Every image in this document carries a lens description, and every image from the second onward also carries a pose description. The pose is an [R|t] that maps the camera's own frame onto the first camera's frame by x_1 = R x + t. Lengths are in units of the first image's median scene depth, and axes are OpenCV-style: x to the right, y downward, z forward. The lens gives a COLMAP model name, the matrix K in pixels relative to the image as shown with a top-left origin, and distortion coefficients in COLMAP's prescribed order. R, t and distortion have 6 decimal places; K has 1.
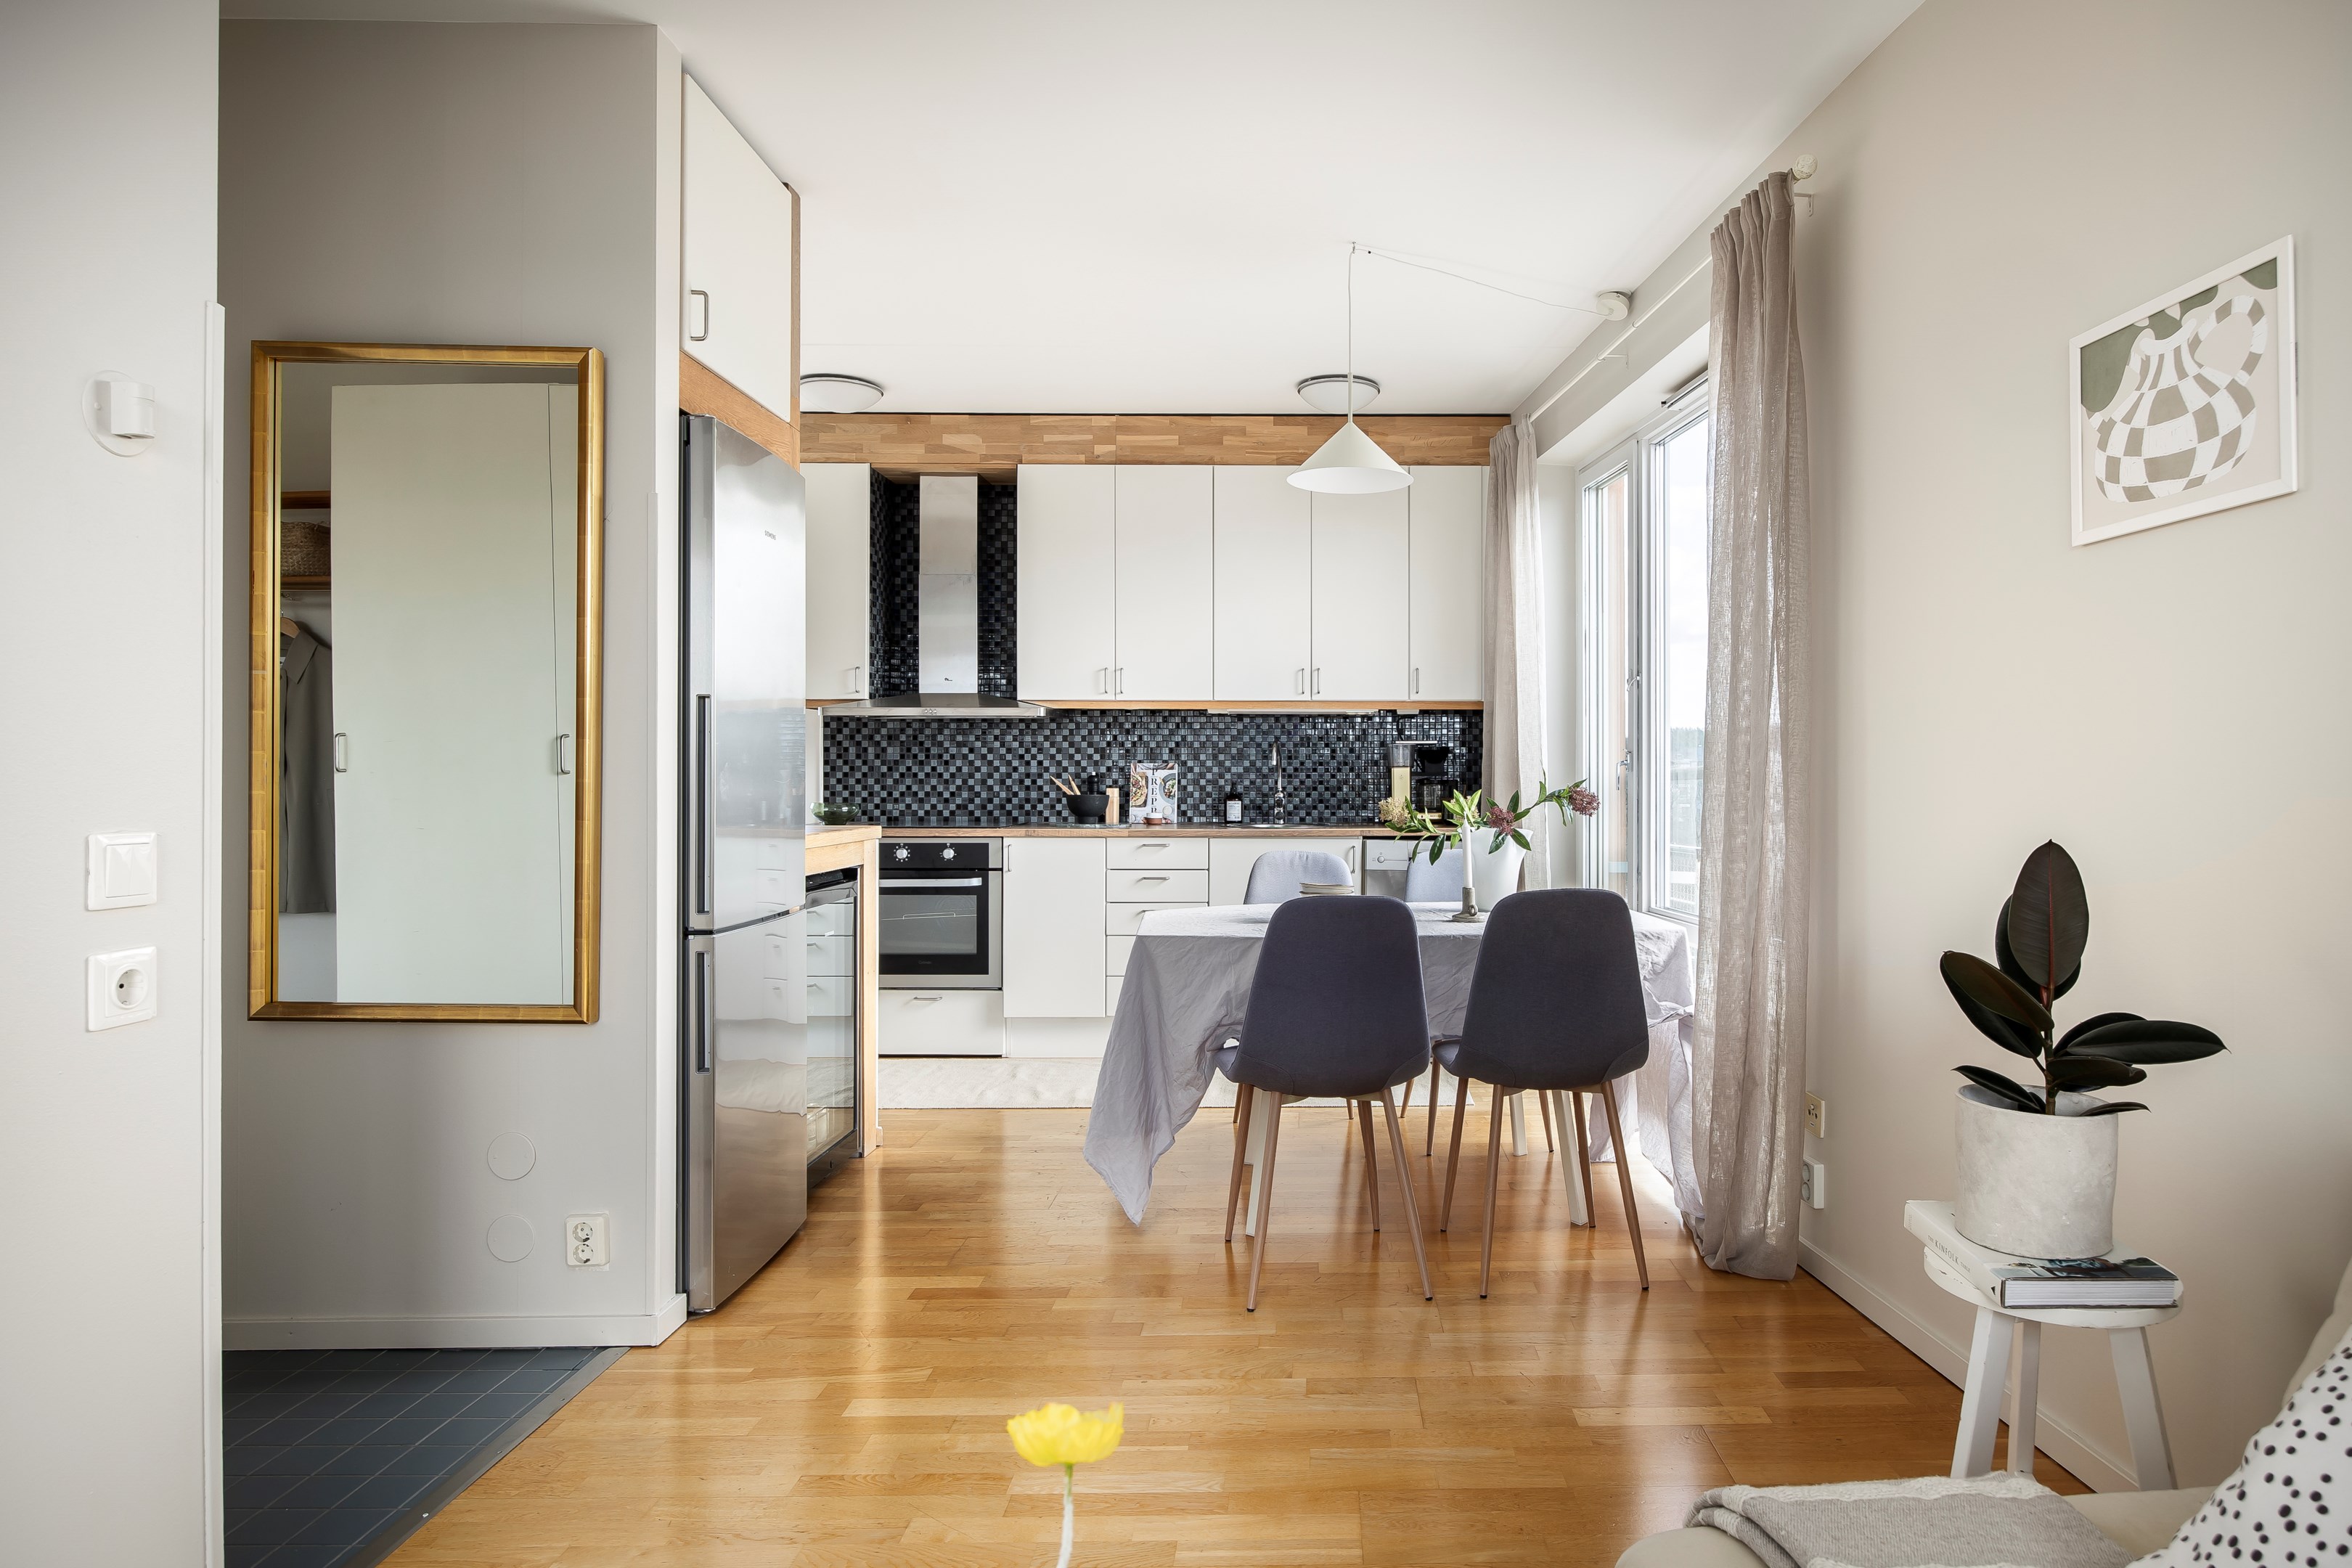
lens RADIAL K [[1371.6, 0, 1331.0], [0, 1371.6, 768.6], [0, 0, 1]] dist [-0.007343, -0.000861]
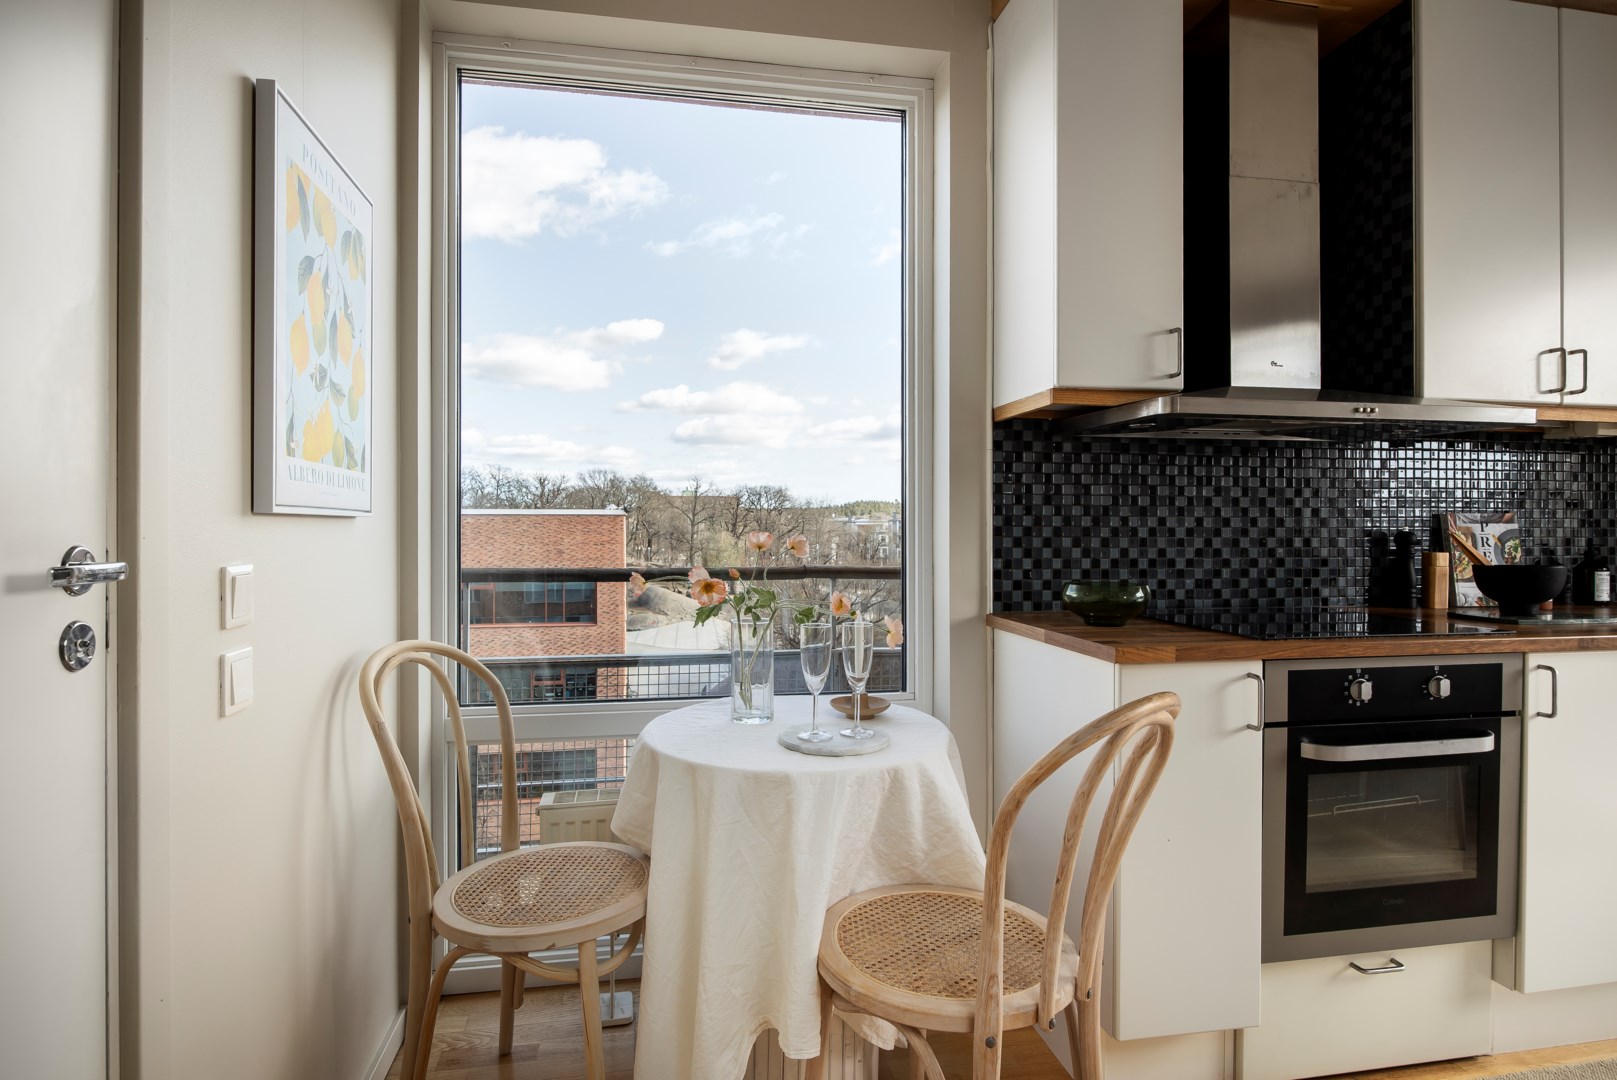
lens RADIAL K [[851.6, 0, 808.5], [0, 851.6, 540.0], [0, 0, 1]] dist [-0.002283, -0.000096]
pose [[0.986101, -0.002143, 0.166134, -0.513092], [-0.000920, 0.999831, 0.018359, 0.001657], [-0.166145, -0.018257, 0.985932, 0.664618]]
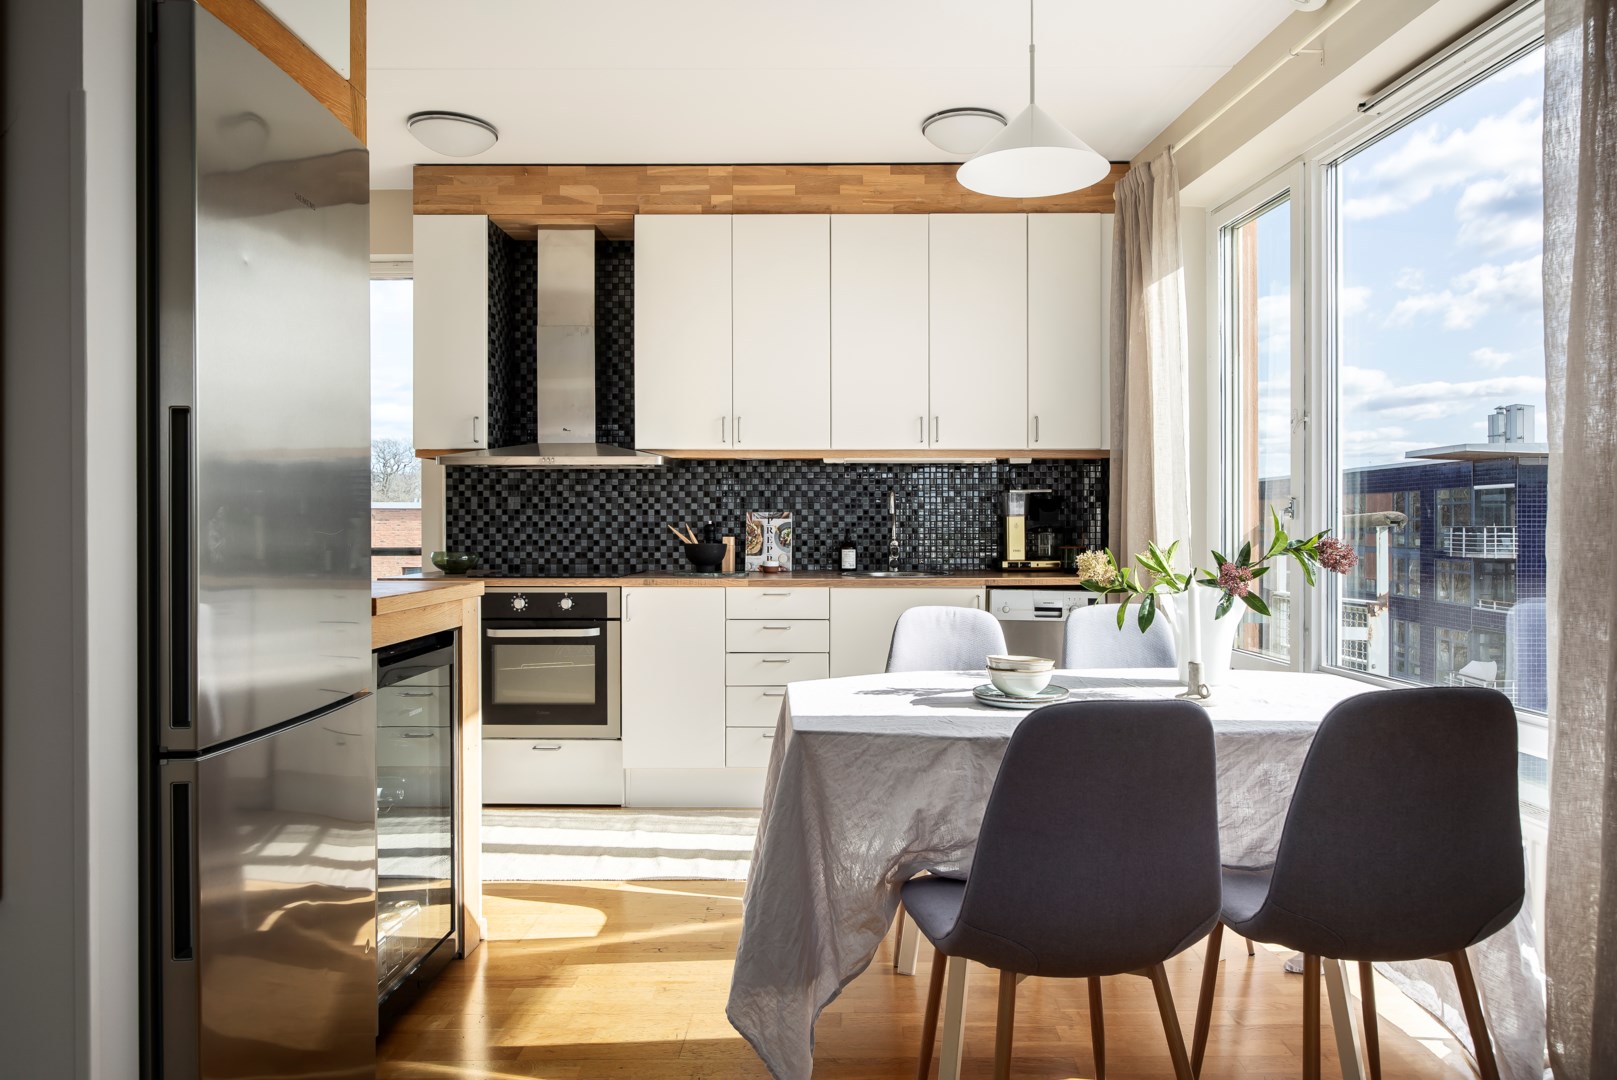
lens RADIAL K [[1013.7, 0, 866.0], [0, 1013.7, 536.6], [0, 0, 1]] dist [-0.025036, 0.000316]
pose [[0.999998, -0.001201, 0.001565, -0.058718], [0.001174, 0.999854, 0.017059, 0.001430], [-0.001585, -0.017057, 0.999853, 0.248329]]
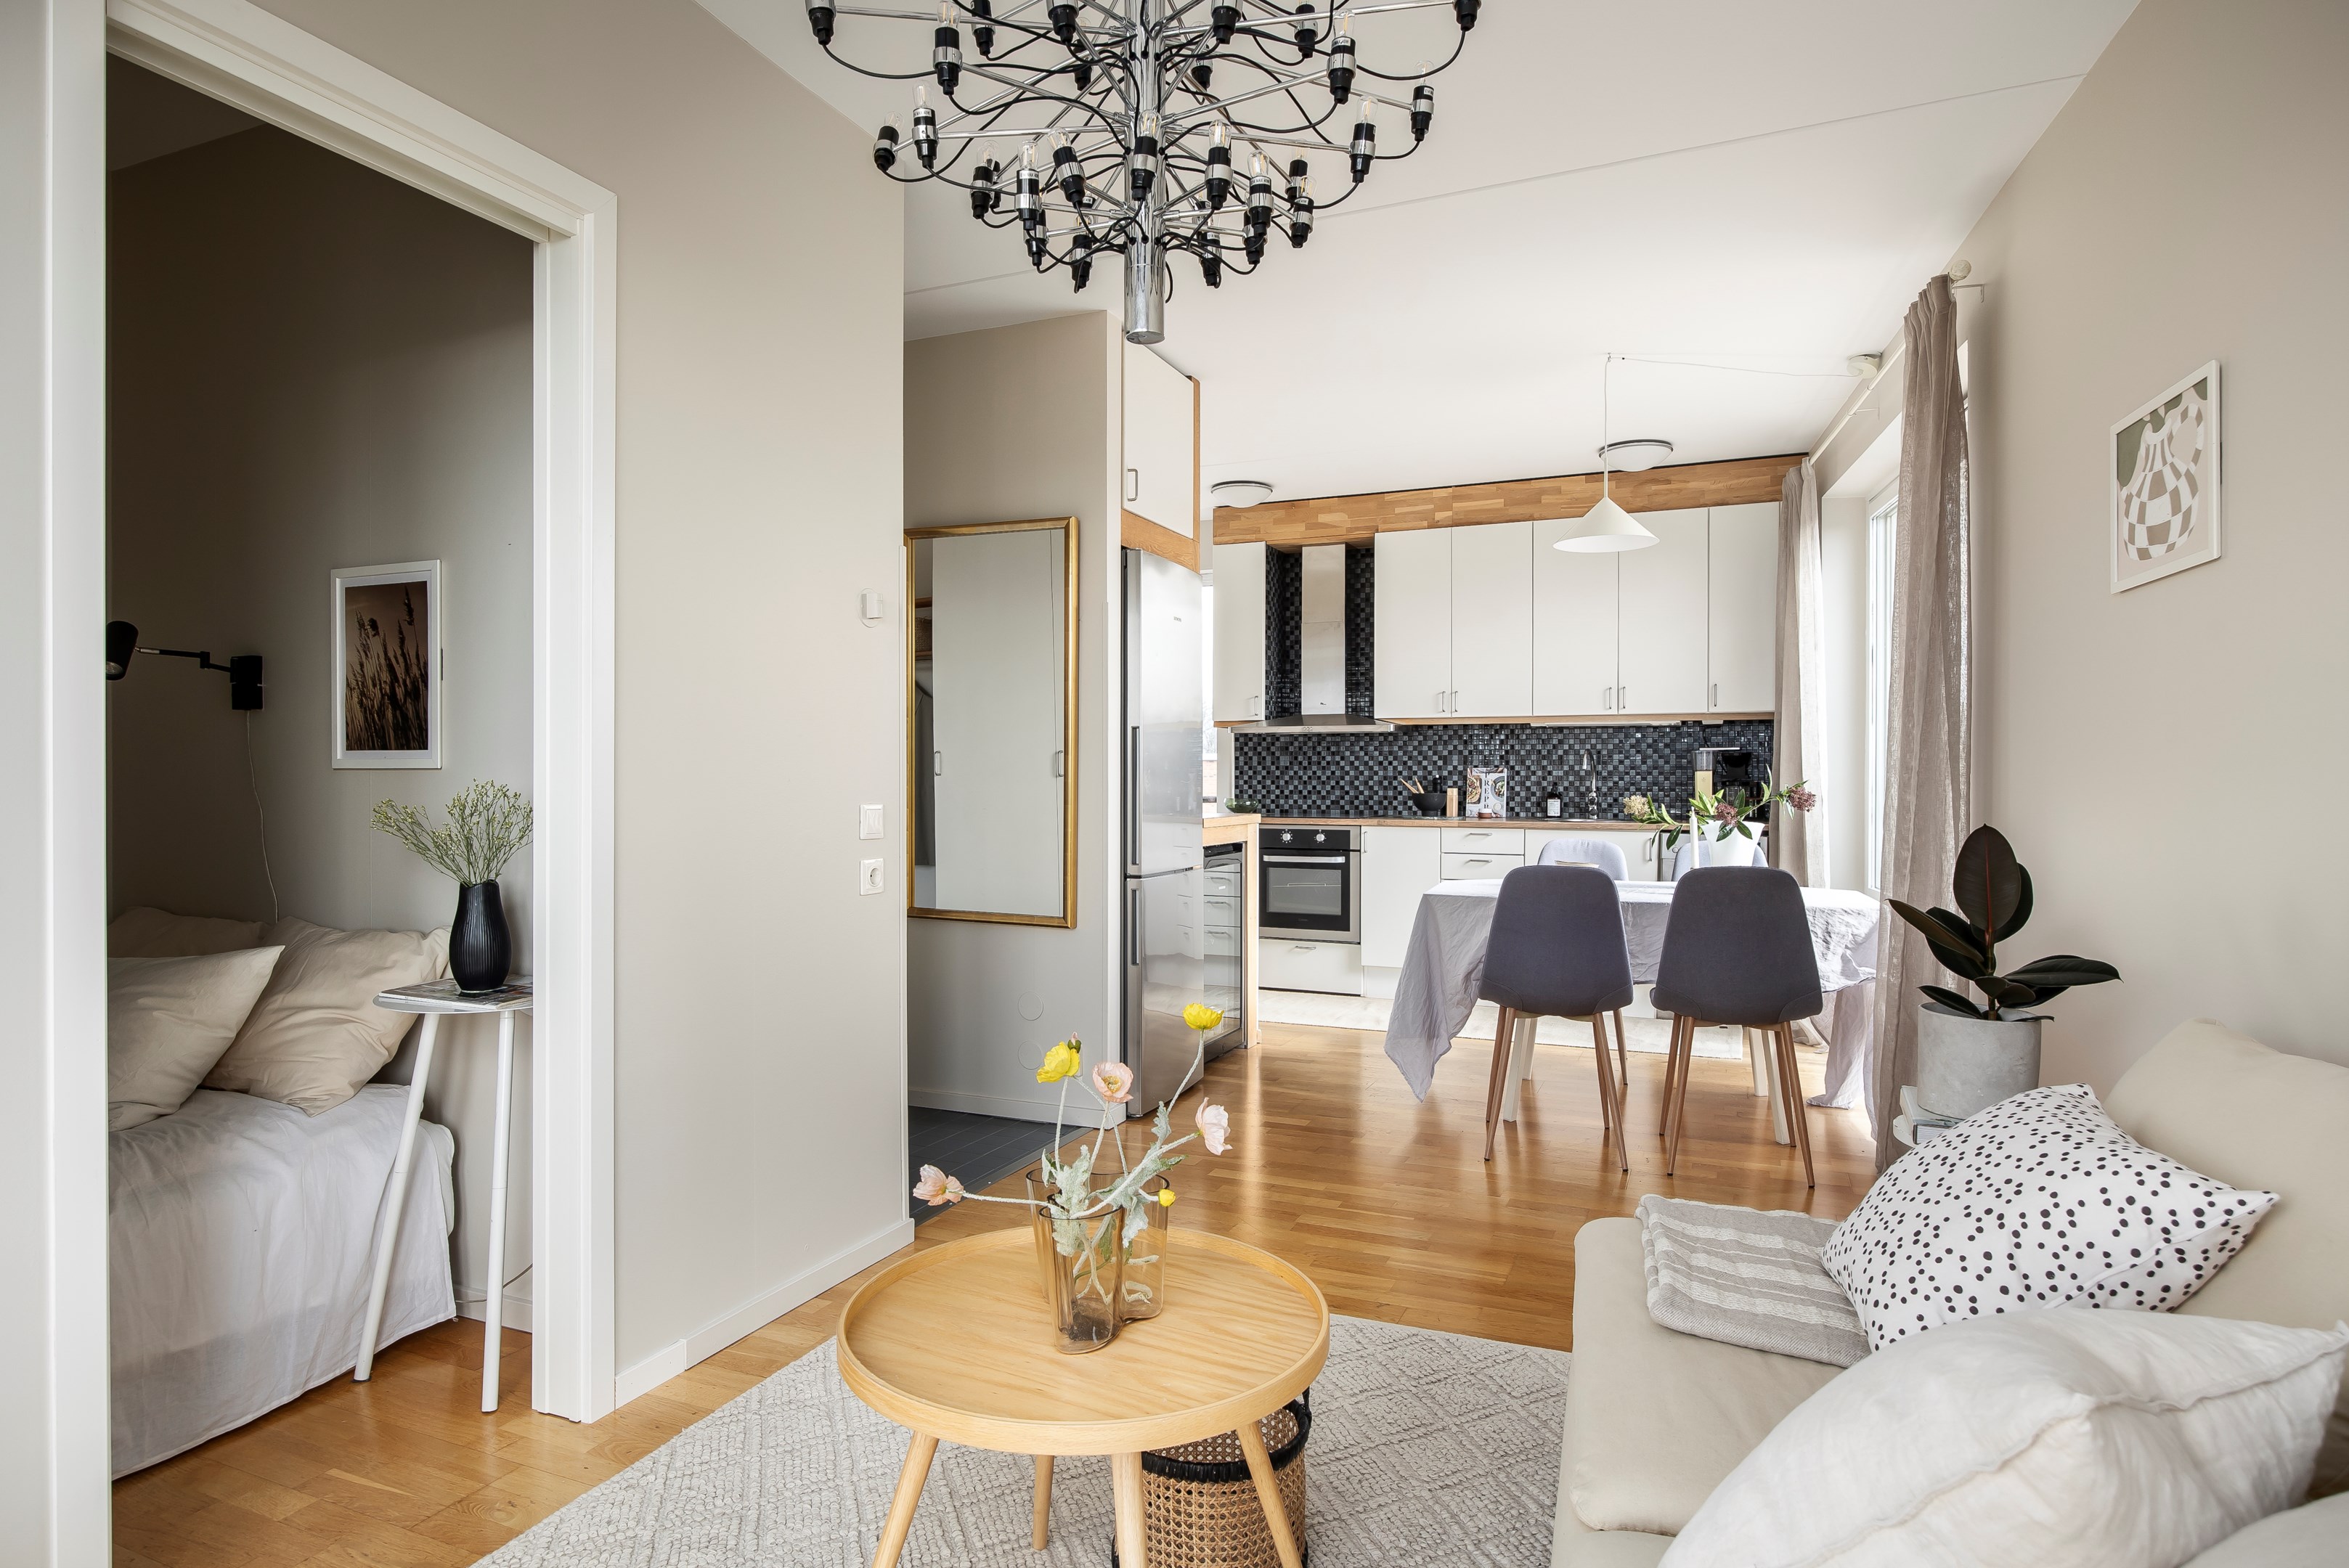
lens RADIAL K [[1305.3, 0, 1168.7], [0, 1305.3, 777.4], [0, 0, 1]] dist [-0.001461, -0.002503]
pose [[0.906895, 0.000228, -0.421356, 0.104220], [0.001588, 0.999991, 0.003960, -0.000572], [0.421353, -0.004261, 0.906886, -0.172401]]
